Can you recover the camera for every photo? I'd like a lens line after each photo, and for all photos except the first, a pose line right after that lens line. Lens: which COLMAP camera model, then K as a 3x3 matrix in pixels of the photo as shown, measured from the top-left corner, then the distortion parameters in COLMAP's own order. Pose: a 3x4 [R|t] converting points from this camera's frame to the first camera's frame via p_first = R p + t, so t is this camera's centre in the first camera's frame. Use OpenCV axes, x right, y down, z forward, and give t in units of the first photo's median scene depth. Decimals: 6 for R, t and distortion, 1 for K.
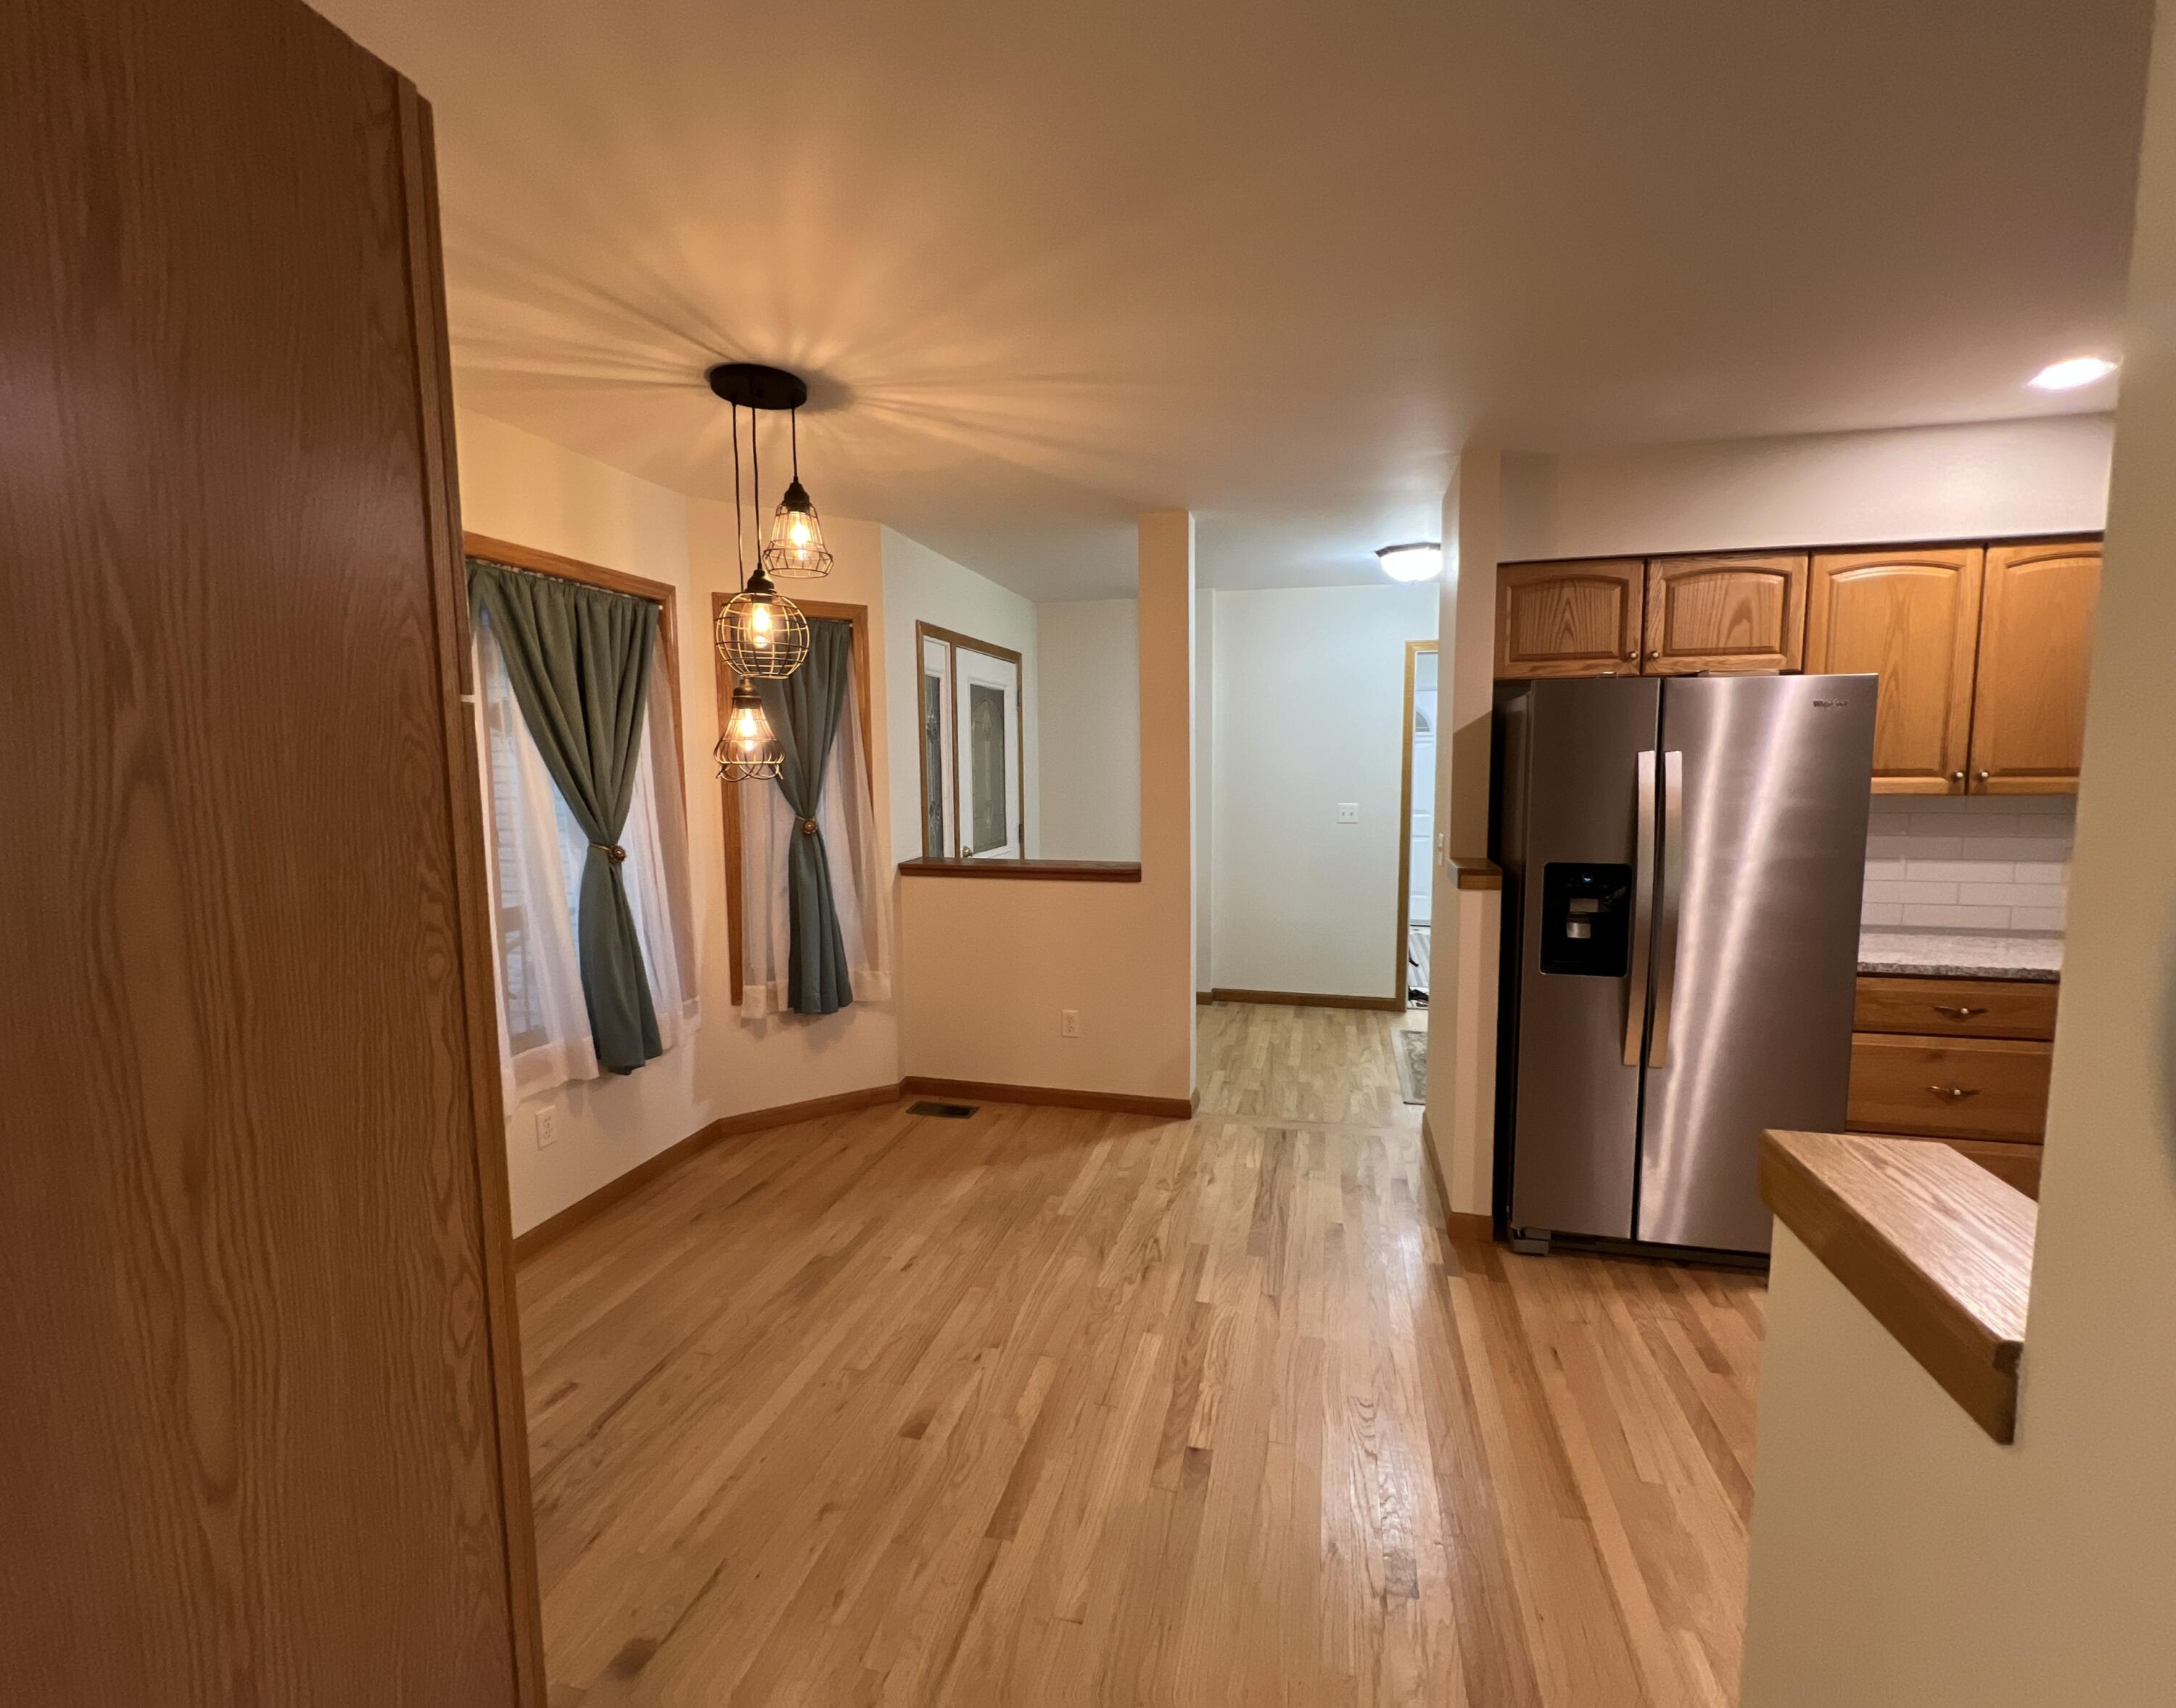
lens RADIAL K [[916.8, 0, 1120.7], [0, 916.8, 845.8], [0, 0, 1]] dist [-0.002261, 0.002148]
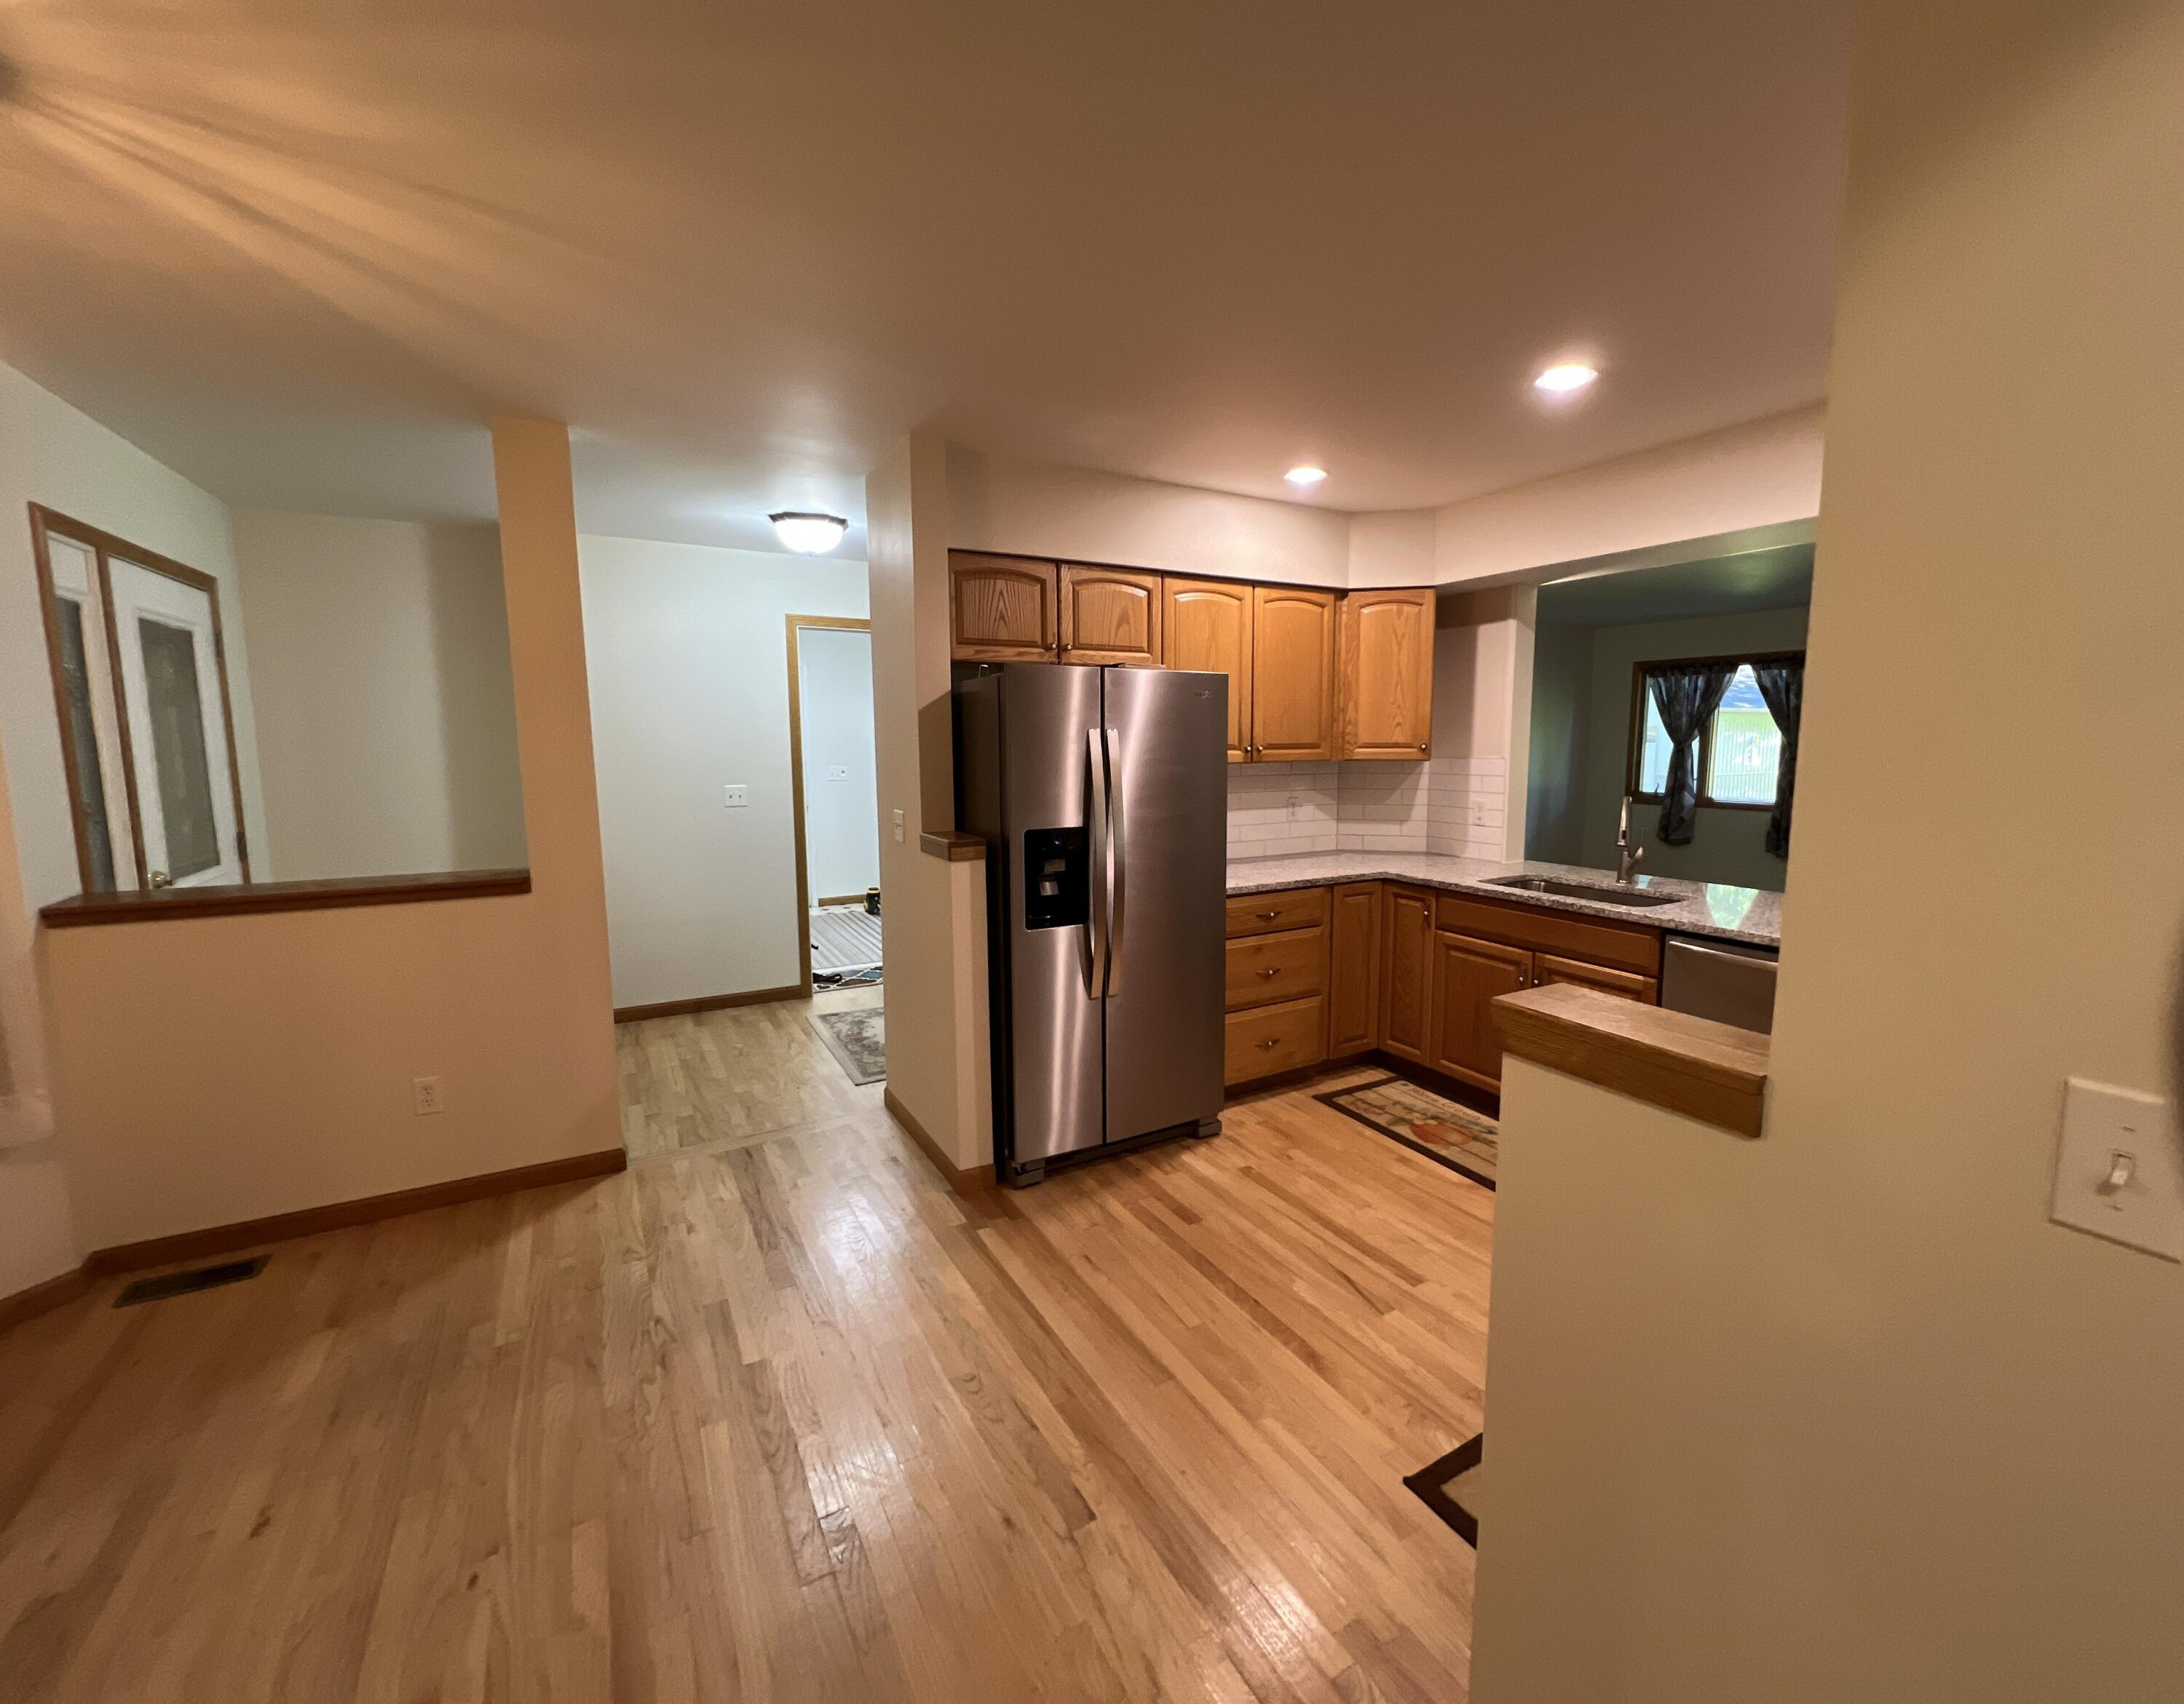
lens RADIAL K [[915.8, 0, 1126.2], [0, 915.8, 839.5], [0, 0, 1]] dist [0.003049, -0.000093]
pose [[0.727420, -0.074422, 0.682145, -0.184738], [0.064331, 0.997119, 0.040185, -0.006180], [-0.683170, 0.014652, 0.730112, 0.104939]]
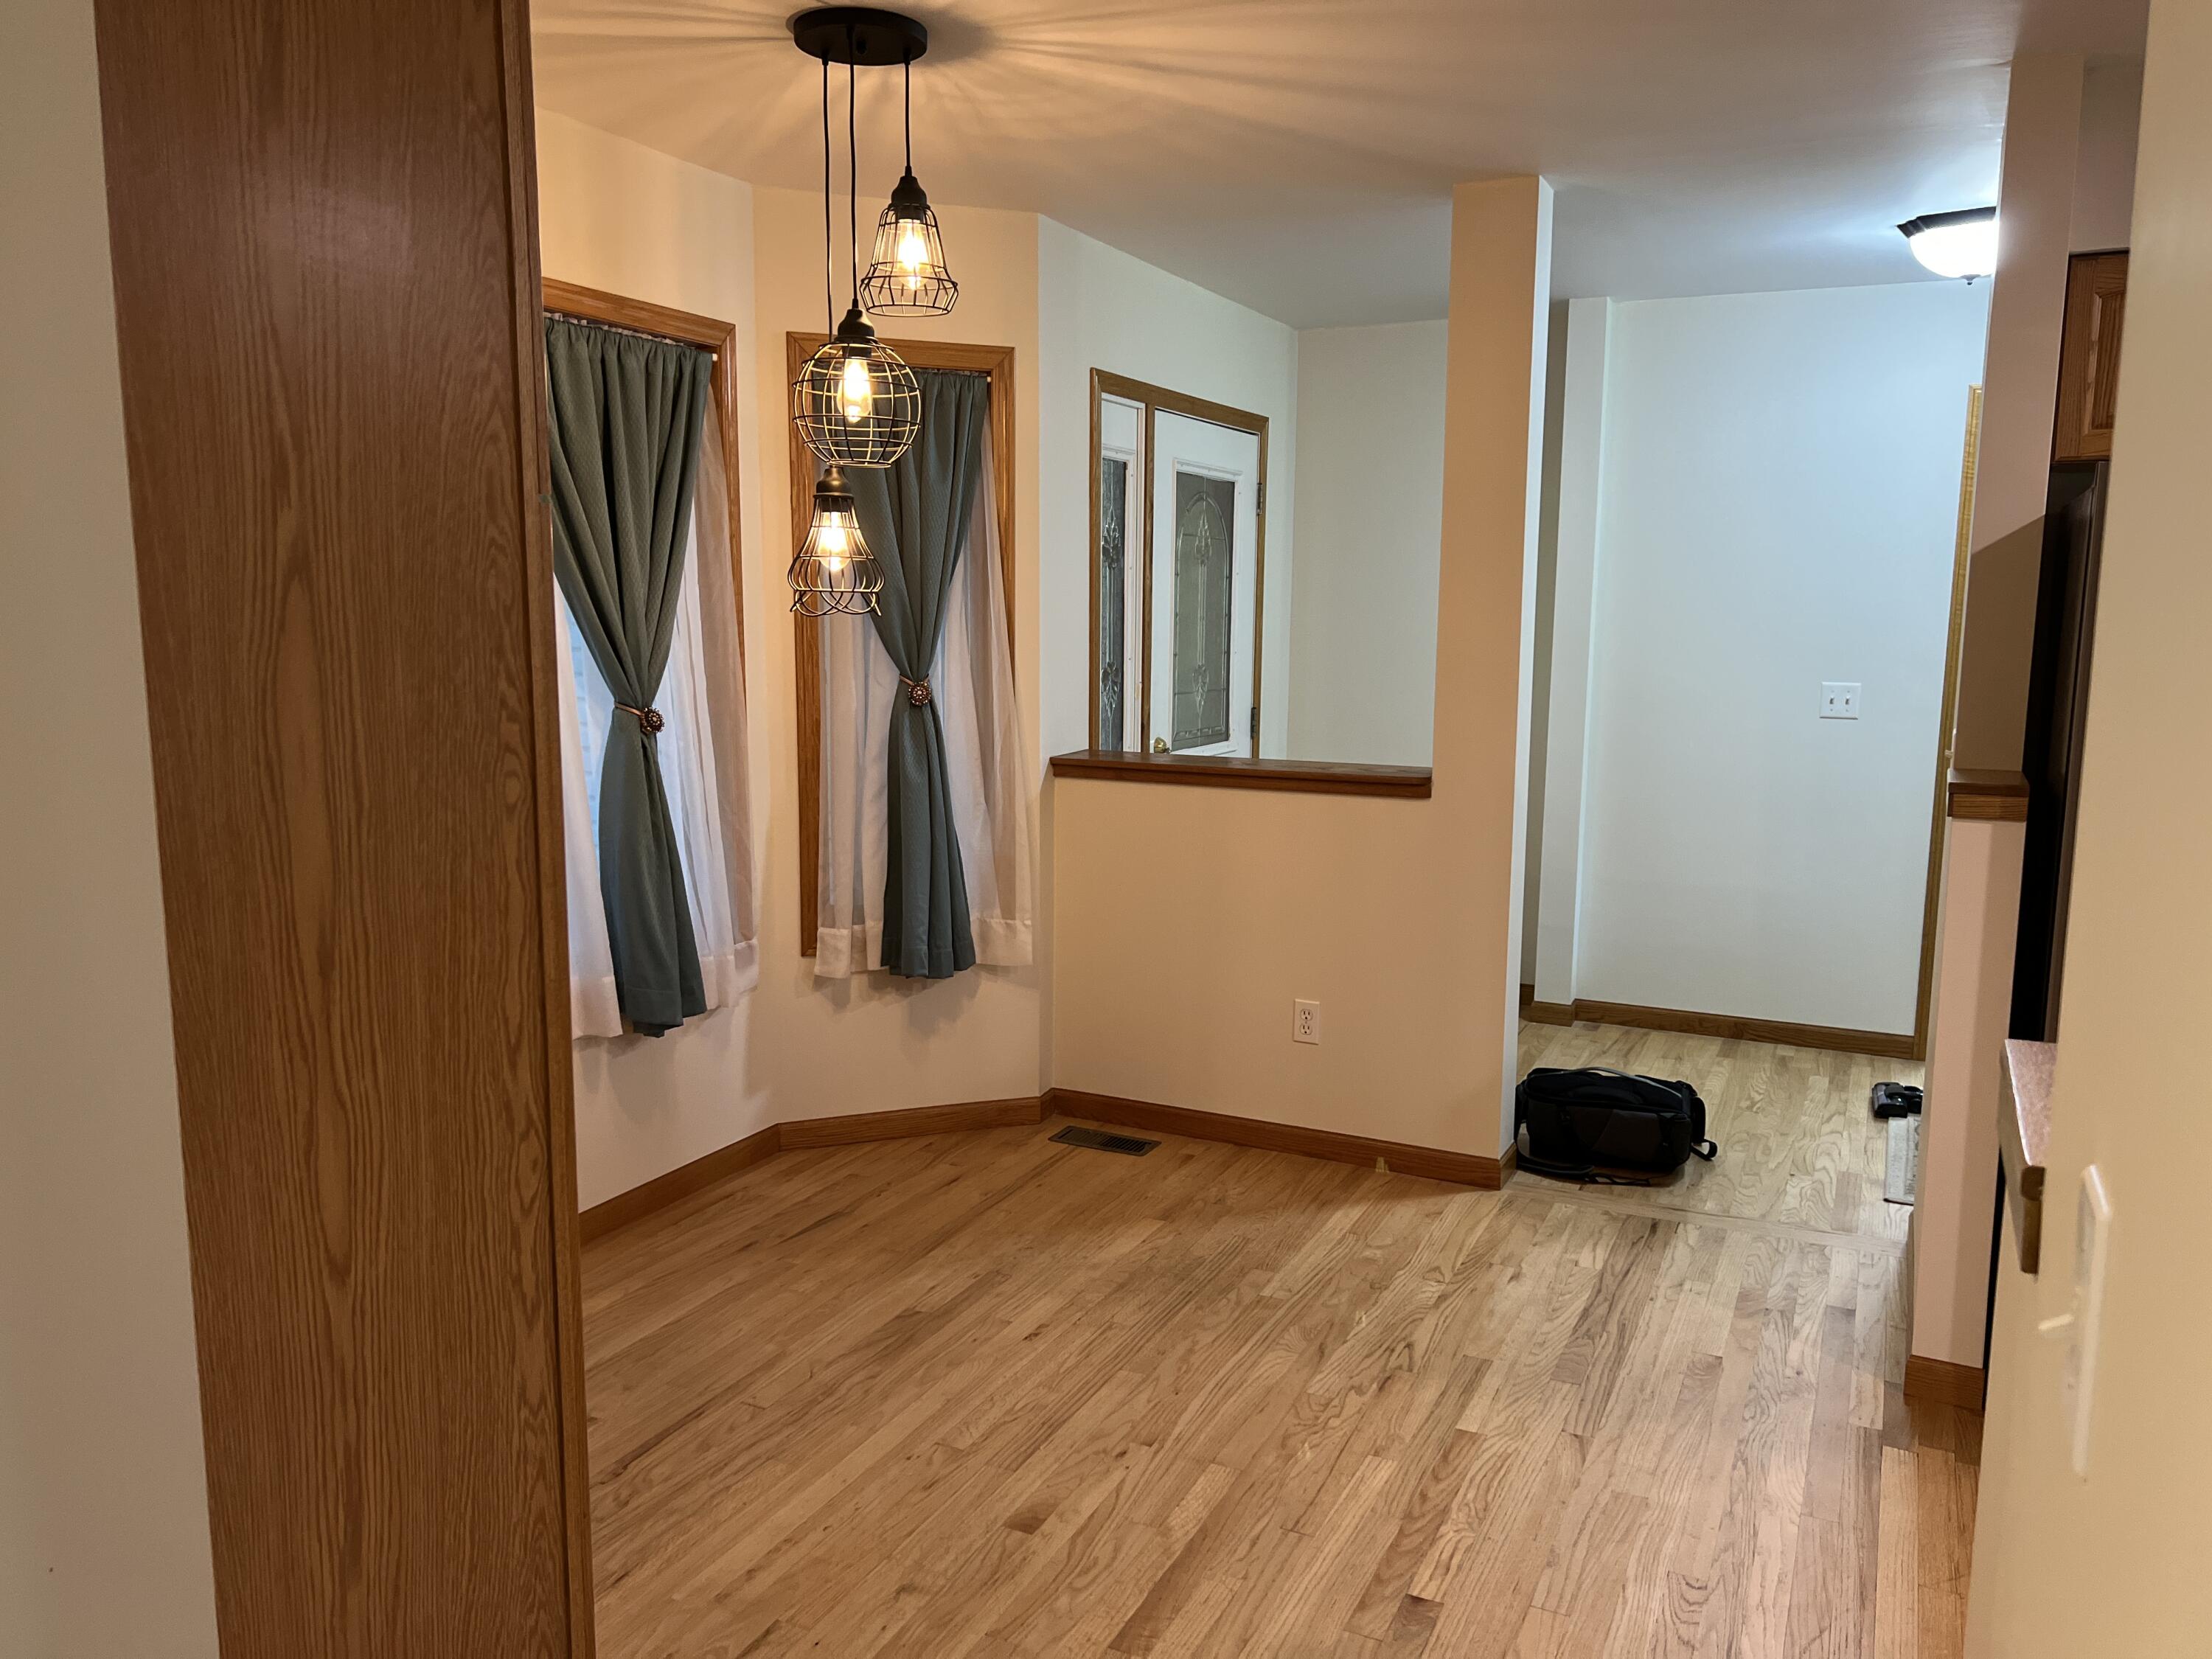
lens RADIAL K [[1662.0, 0, 1111.3], [0, 1662.0, 842.2], [0, 0, 1]] dist [0.066858, -0.081914]
pose [[0.975846, 0.044510, -0.213875, 0.070235], [-0.034319, 0.998102, 0.051128, 0.025472], [0.215745, -0.042553, 0.975522, -0.176601]]
